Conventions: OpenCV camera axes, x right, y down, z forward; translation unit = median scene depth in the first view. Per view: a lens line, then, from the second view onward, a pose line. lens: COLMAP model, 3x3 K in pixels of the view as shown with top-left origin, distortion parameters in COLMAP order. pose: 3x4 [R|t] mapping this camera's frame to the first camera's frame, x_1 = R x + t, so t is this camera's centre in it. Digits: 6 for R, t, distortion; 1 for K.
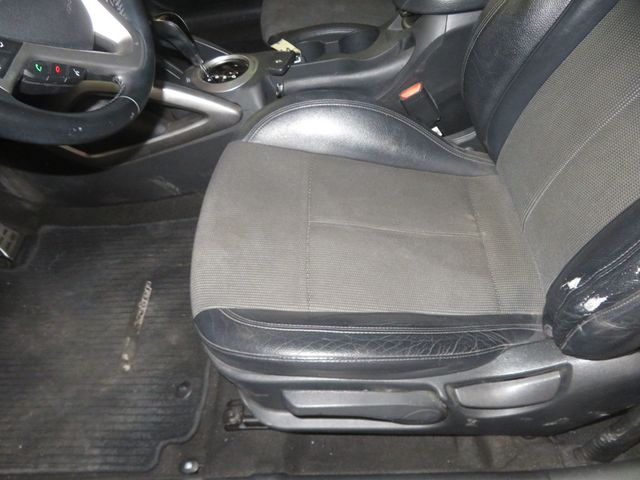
lens RADIAL K [[464.2, 0, 324.1], [0, 464.2, 237.8], [0, 0, 1]] dist [-0.002728, 0.003426]
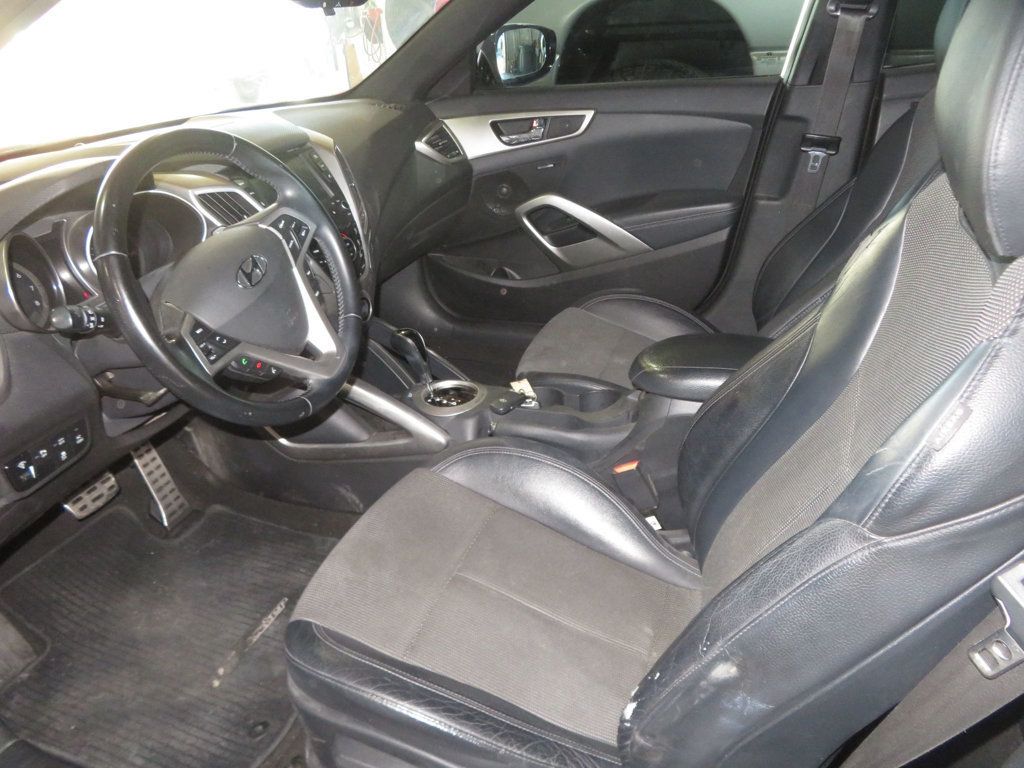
lens RADIAL K [[751.2, 0, 525.9], [0, 751.2, 378.1], [0, 0, 1]] dist [0.000762, -0.000497]
pose [[0.937069, 0.229015, -0.263539, 0.347015], [-0.310232, 0.892447, -0.327557, 0.056518], [0.160179, 0.388702, 0.907333, -0.380908]]
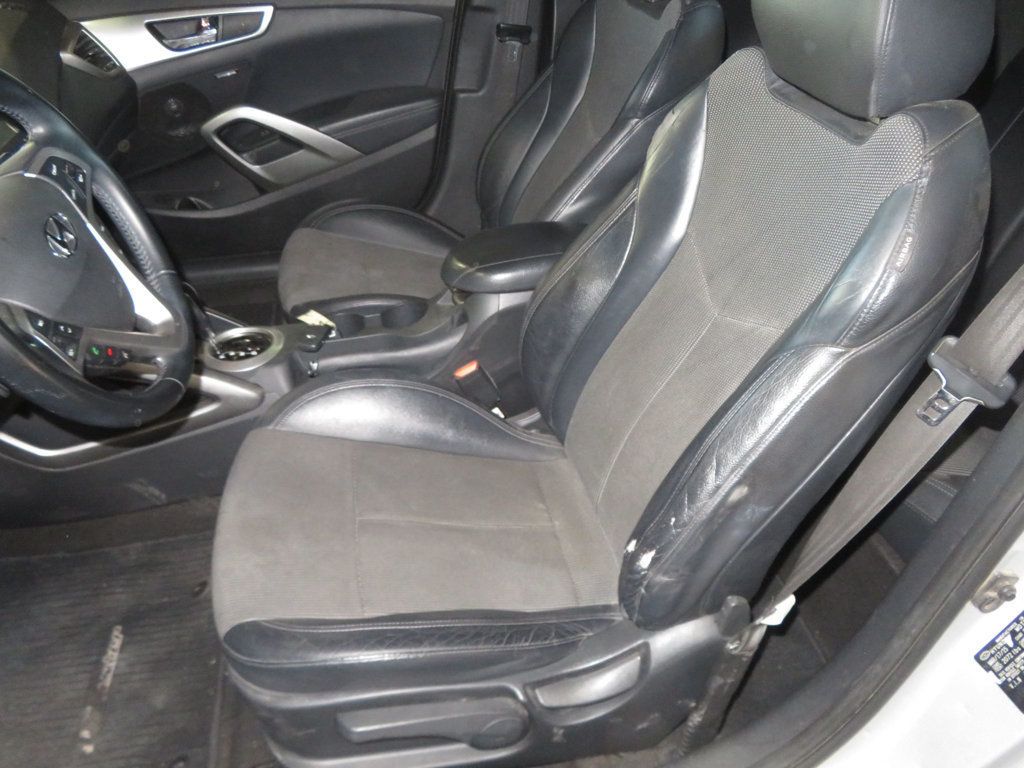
lens RADIAL K [[742.8, 0, 518.5], [0, 742.8, 380.4], [0, 0, 1]] dist [-0.002728, 0.003426]
pose [[0.968674, -0.007288, 0.248230, -0.072088], [0.076701, 0.959479, -0.271141, 0.101600], [-0.236195, 0.281686, 0.929981, -0.354120]]
